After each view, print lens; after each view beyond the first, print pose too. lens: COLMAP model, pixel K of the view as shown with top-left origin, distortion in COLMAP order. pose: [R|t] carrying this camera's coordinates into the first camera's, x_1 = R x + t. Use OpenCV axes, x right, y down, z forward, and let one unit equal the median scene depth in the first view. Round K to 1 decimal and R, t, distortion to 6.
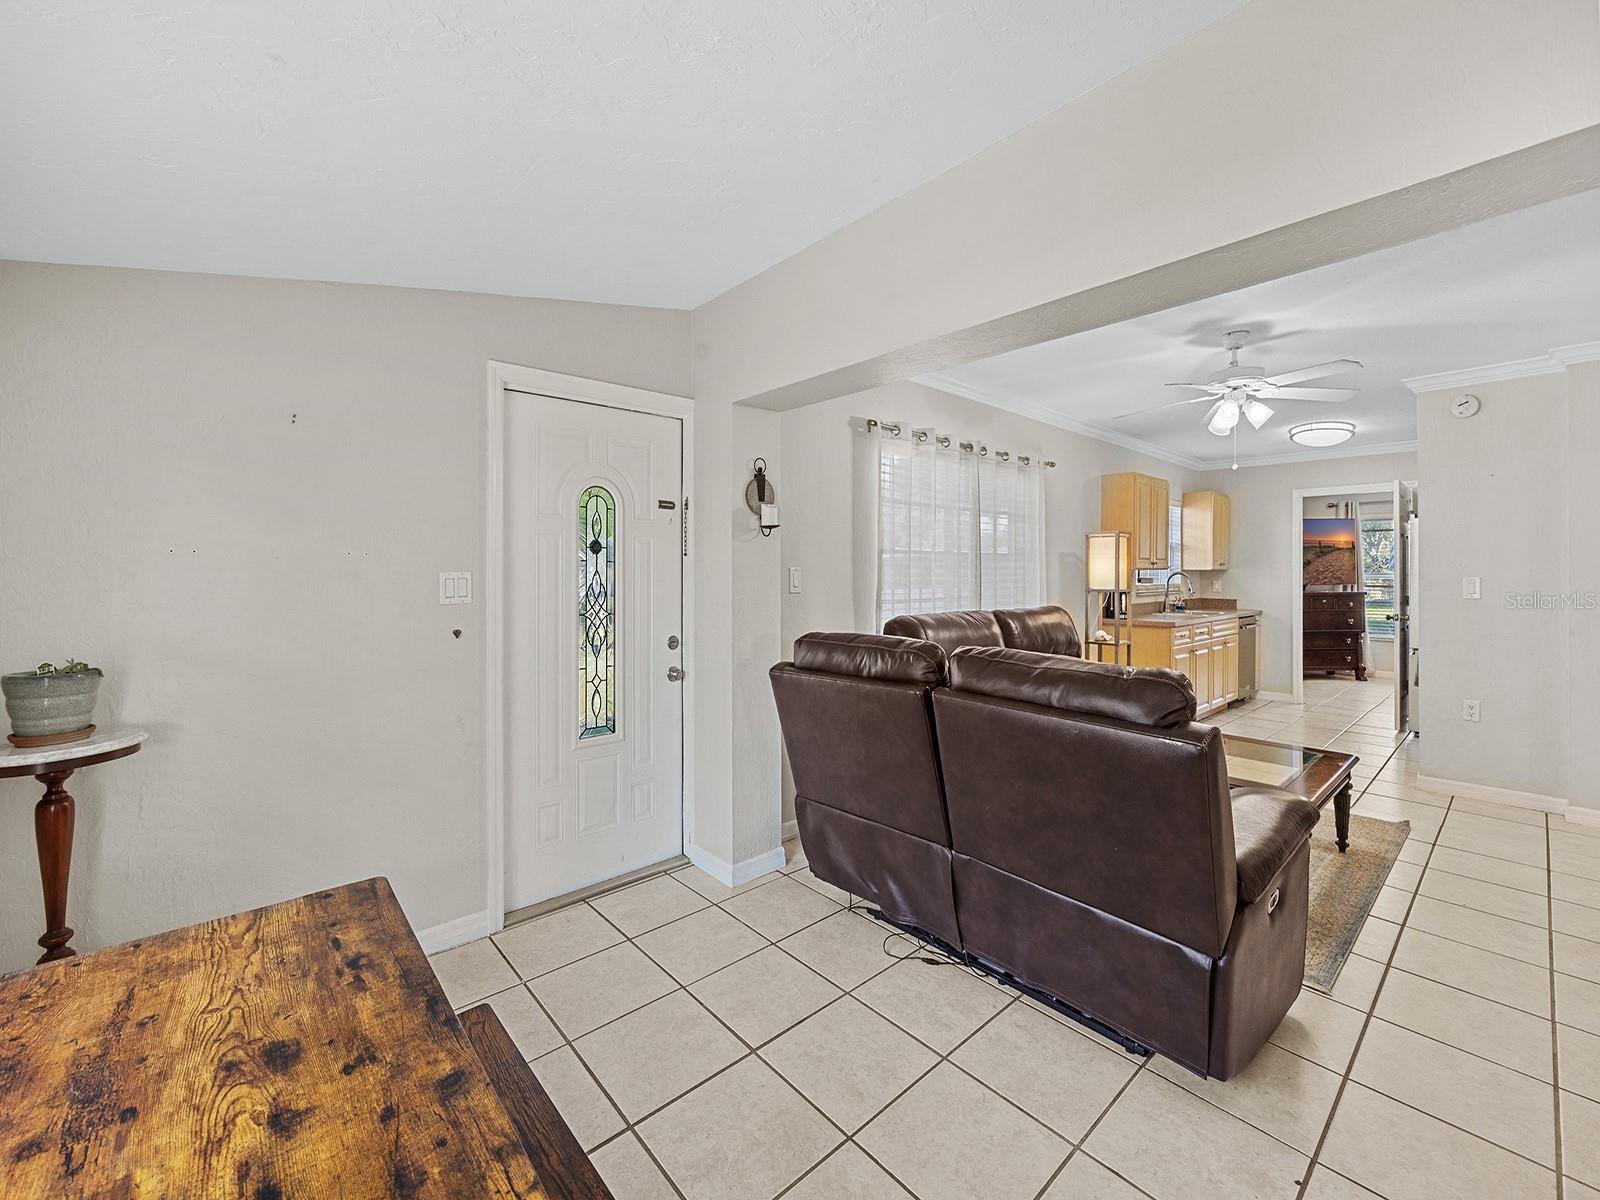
lens RADIAL K [[650.3, 0, 806.4], [0, 650.3, 575.9], [0, 0, 1]] dist [-0.001151, -0.000844]
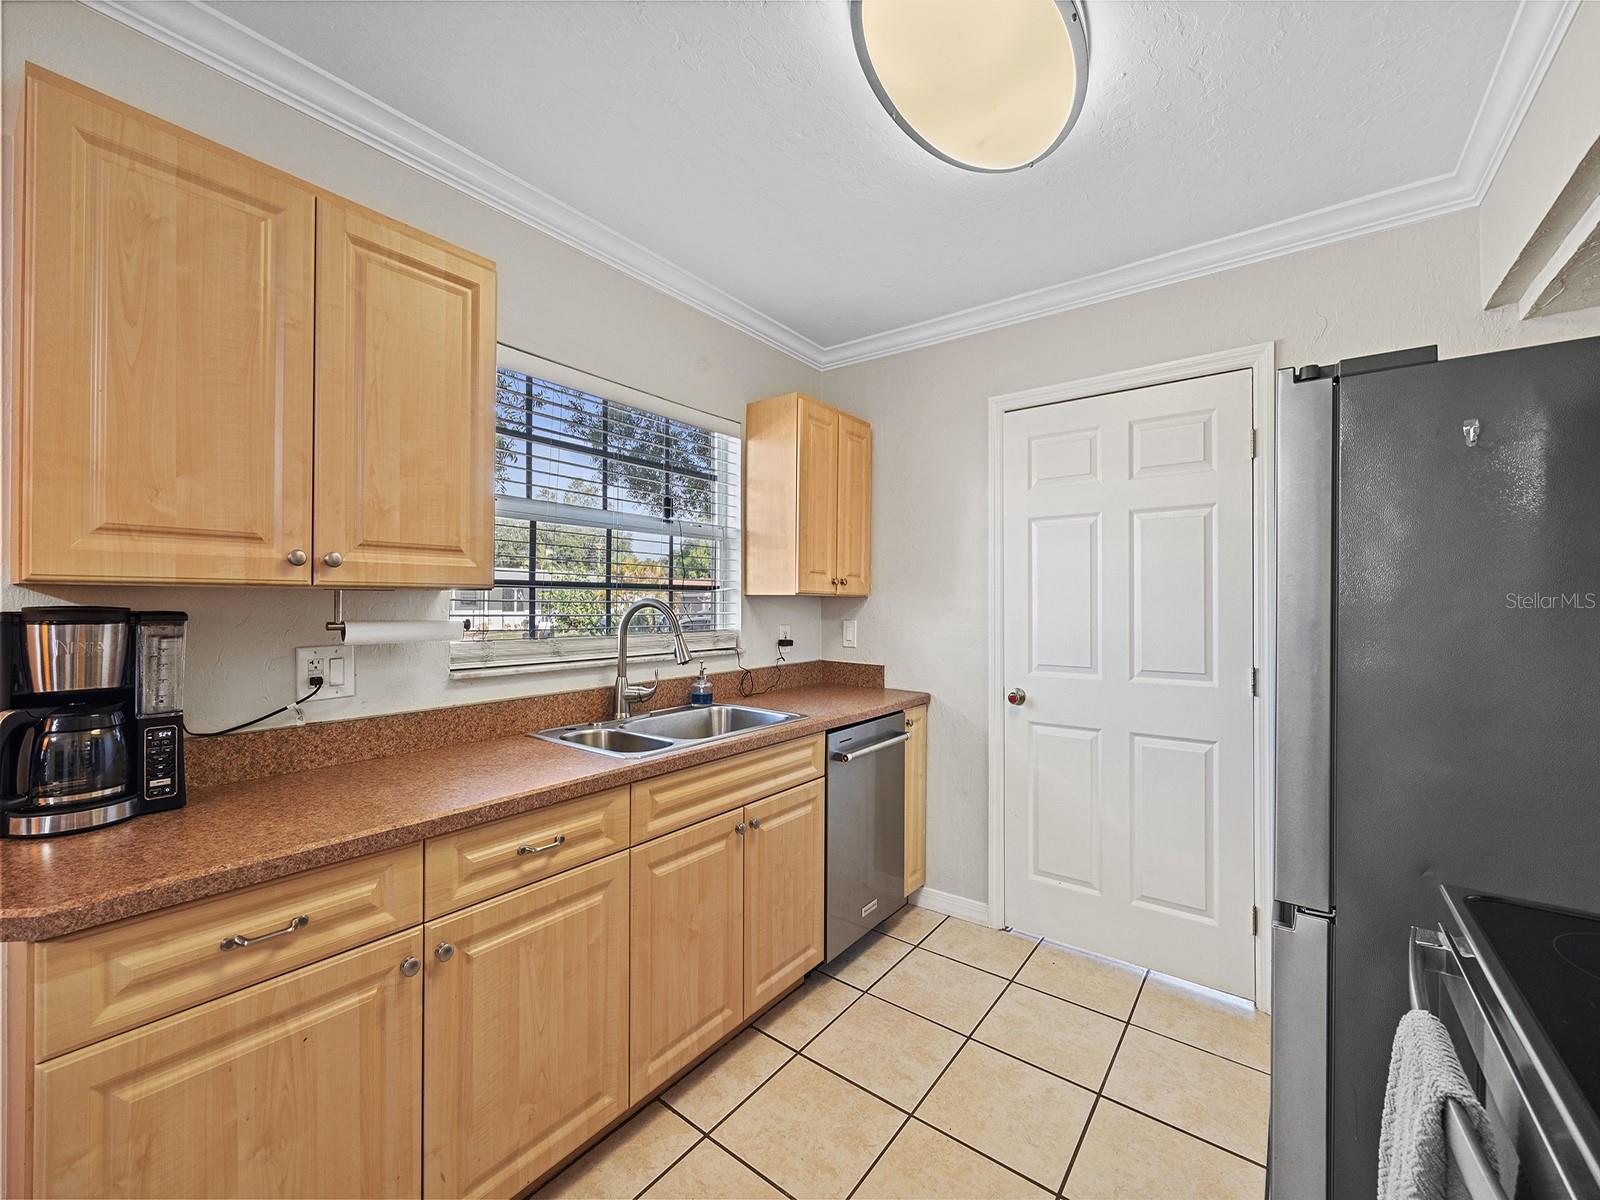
lens RADIAL K [[650.3, 0, 791.7], [0, 650.3, 598.2], [0, 0, 1]] dist [-0.001151, -0.000844]
pose [[0.983048, 0.002110, 0.183337, 0.577503], [0.000348, 0.999910, -0.013376, -0.002333], [-0.183349, 0.013213, 0.982959, 0.653385]]
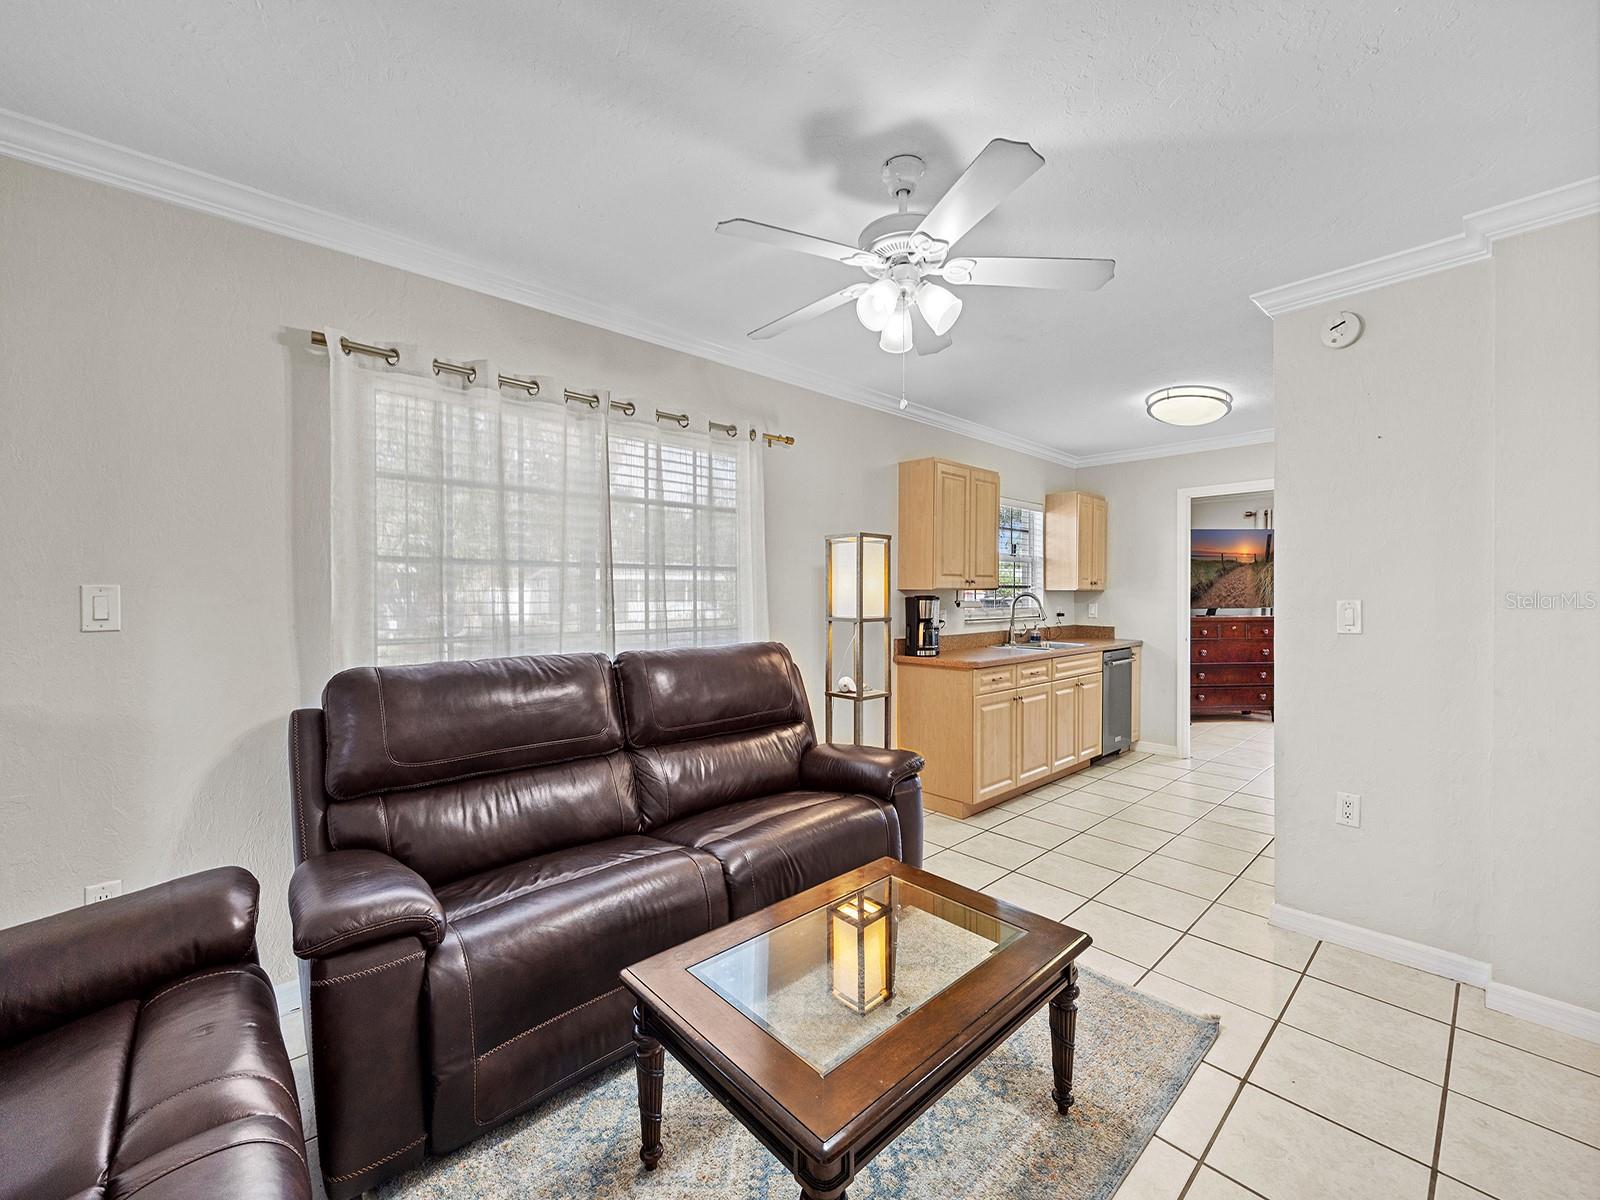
lens RADIAL K [[650.3, 0, 795.7], [0, 650.3, 602.5], [0, 0, 1]] dist [-0.001151, -0.000844]
pose [[0.999897, -0.002514, 0.014104, 0.281701], [0.002430, 0.999979, 0.005967, 0.000096], [-0.014118, -0.005932, 0.999883, 0.220965]]
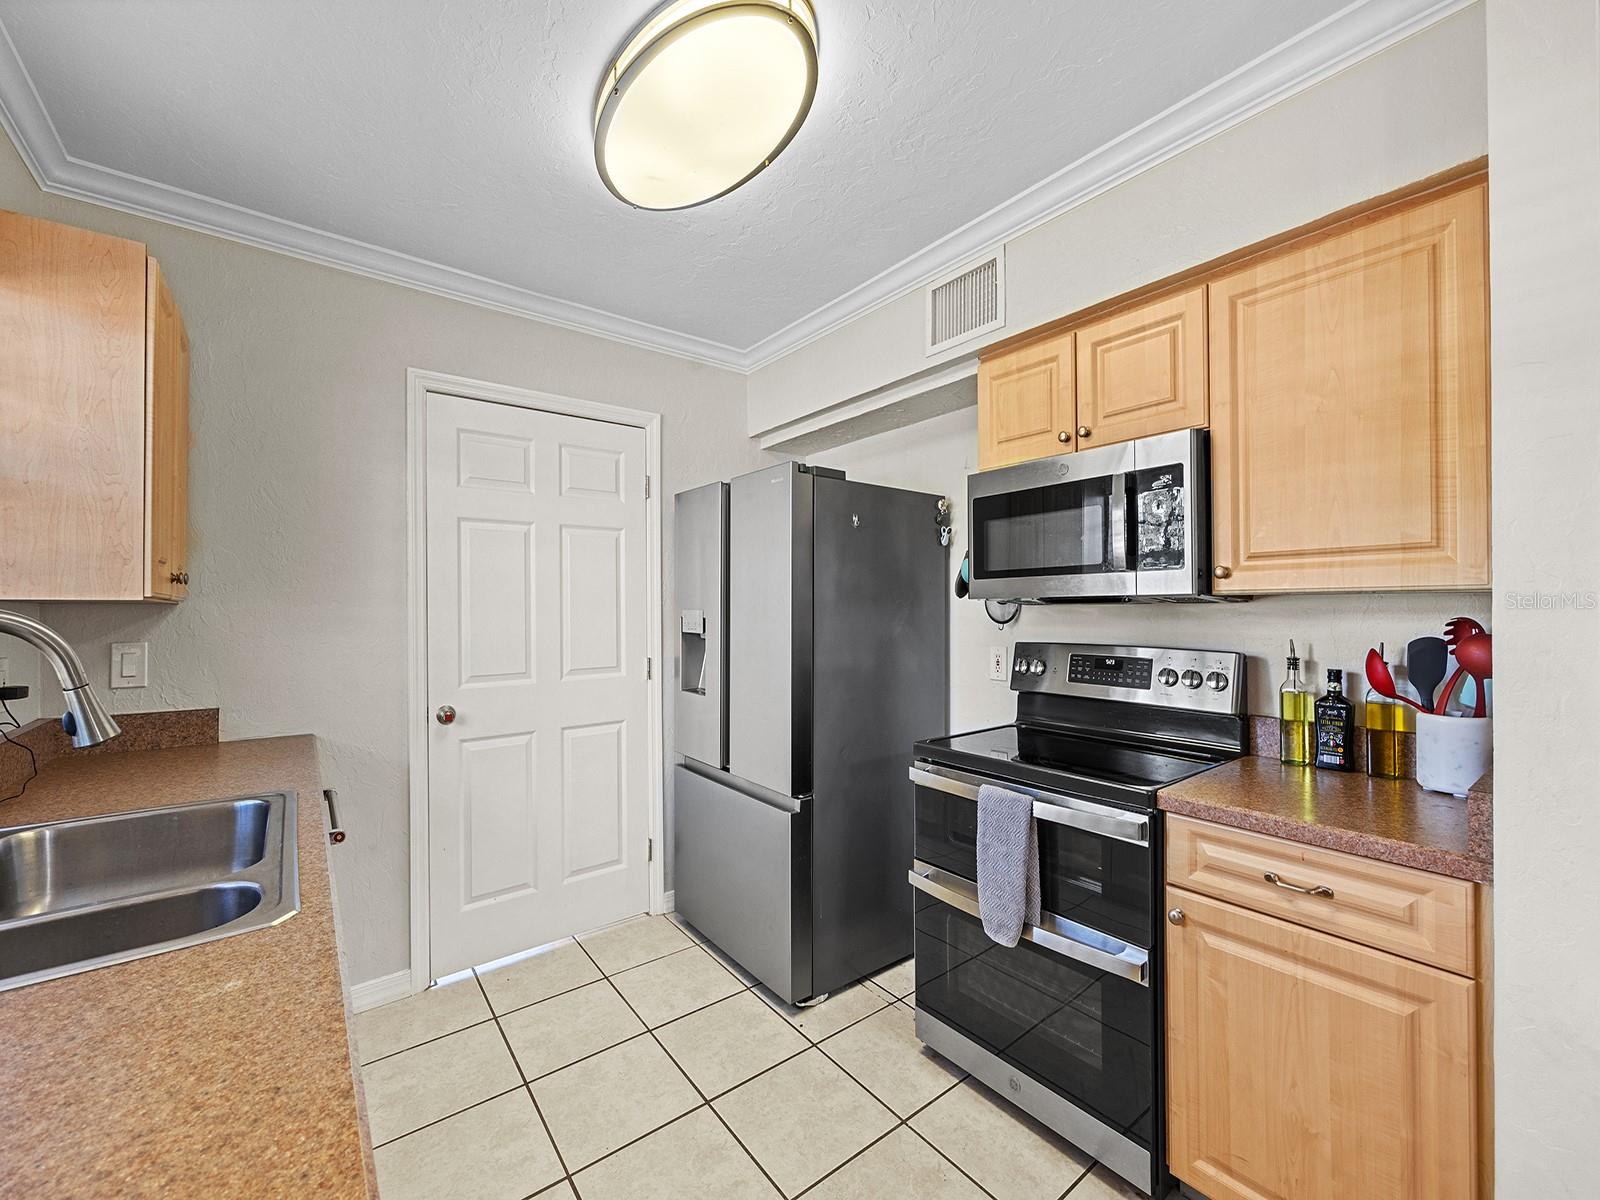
lens RADIAL K [[650.3, 0, 824.6], [0, 650.3, 601.5], [0, 0, 1]] dist [-0.001151, -0.000844]
pose [[0.047853, 0.004714, 0.998843, 0.436239], [0.012970, 0.999902, -0.005341, -0.005070], [-0.998770, 0.013211, 0.047787, 0.801041]]
